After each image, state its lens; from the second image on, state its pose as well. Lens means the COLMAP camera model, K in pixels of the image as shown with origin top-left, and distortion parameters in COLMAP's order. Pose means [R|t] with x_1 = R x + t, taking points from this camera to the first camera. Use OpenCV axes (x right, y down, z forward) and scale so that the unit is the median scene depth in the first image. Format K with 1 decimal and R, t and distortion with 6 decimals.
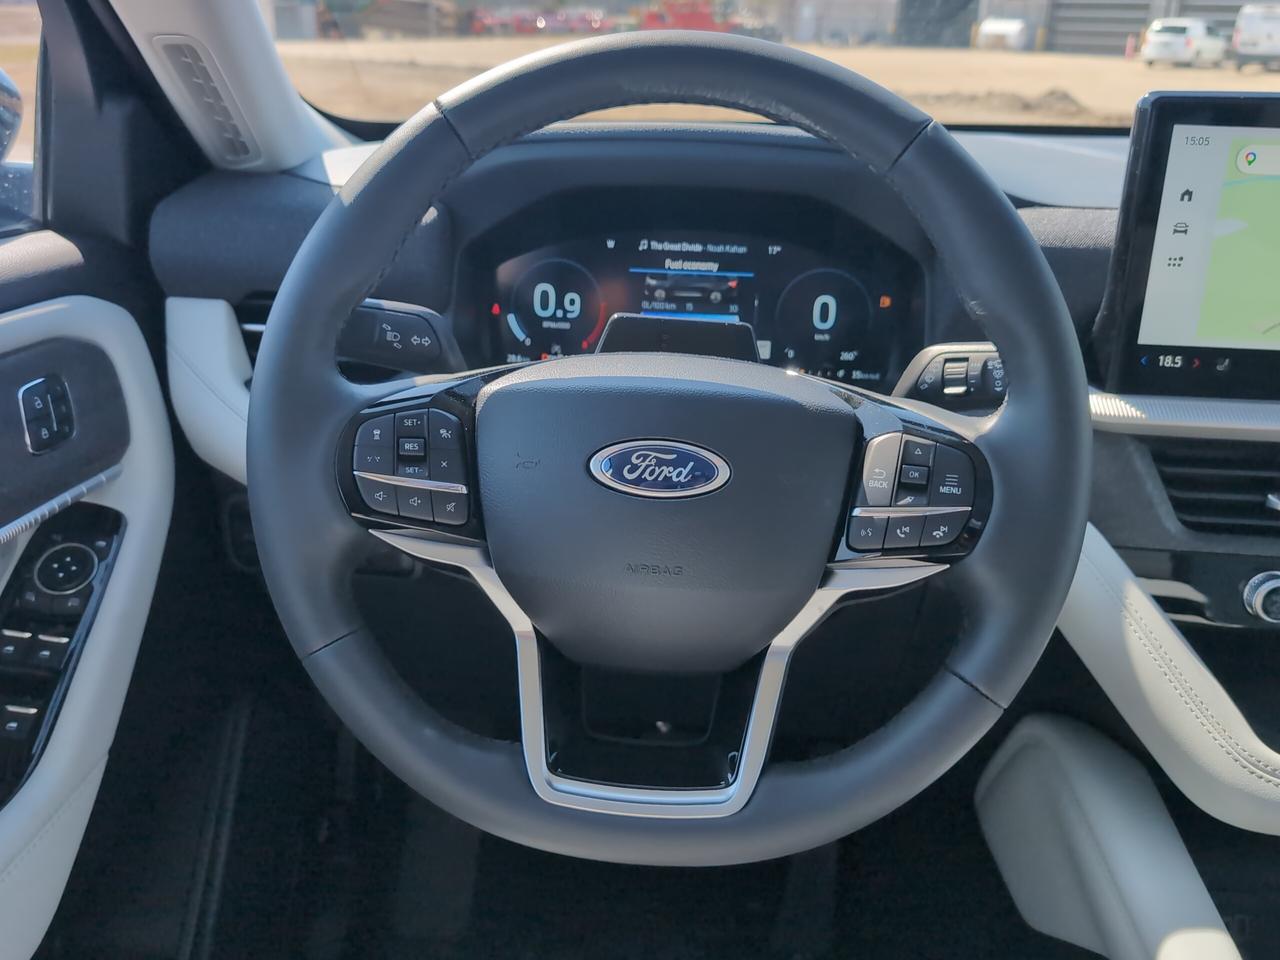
lens RADIAL K [[1089.6, 0, 634.1], [0, 1089.6, 476.3], [0, 0, 1]] dist [0.016477, -0.024348]
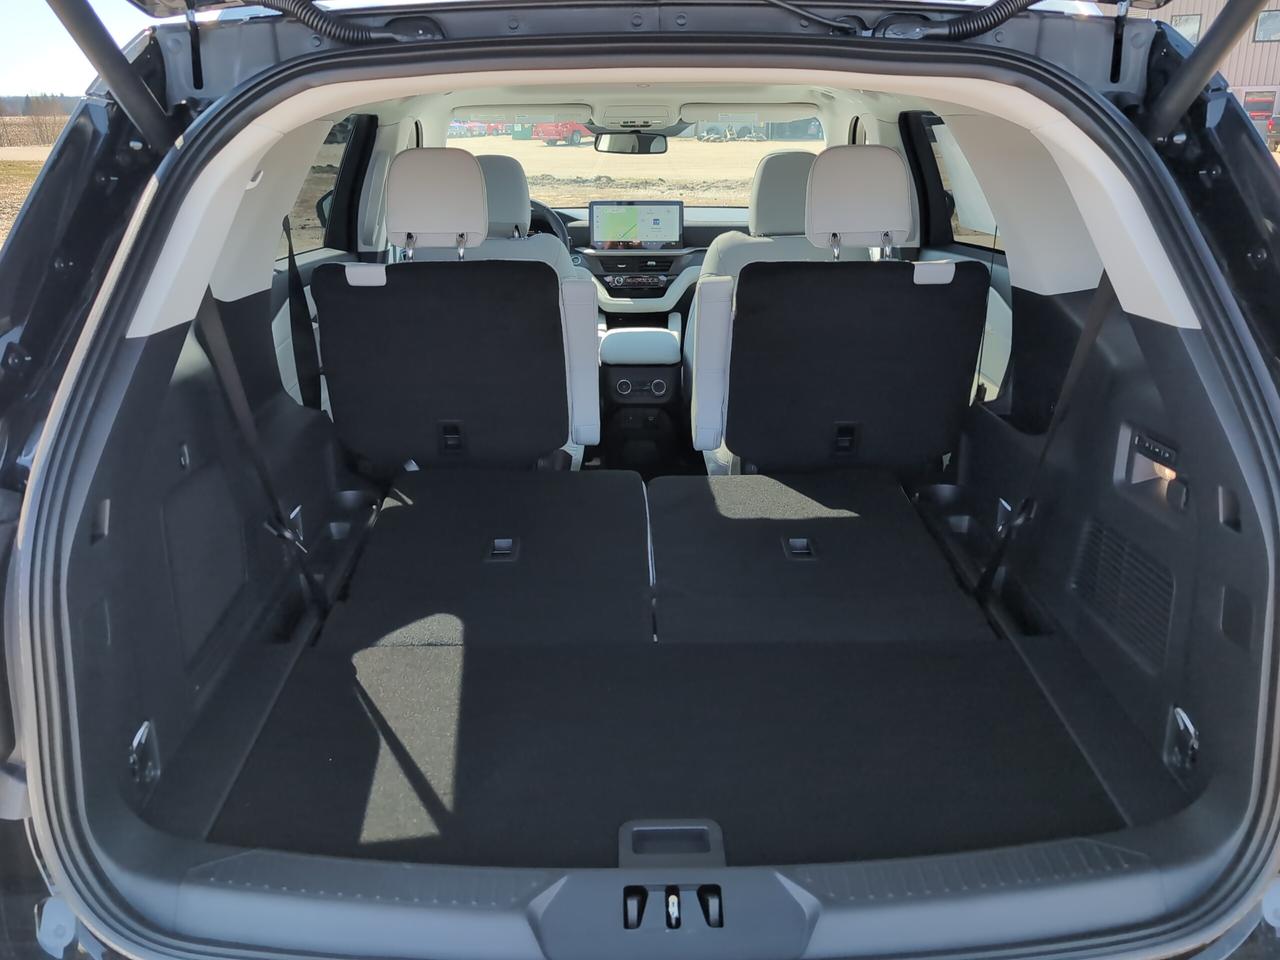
lens RADIAL K [[1089.6, 0, 644.3], [0, 1089.6, 478.8], [0, 0, 1]] dist [0.016477, -0.024348]
pose [[0.994810, -0.053796, 0.086363, 0.144832], [0.060011, 0.995665, -0.071059, 1.703516], [-0.082166, 0.075873, 0.993726, -5.140142]]
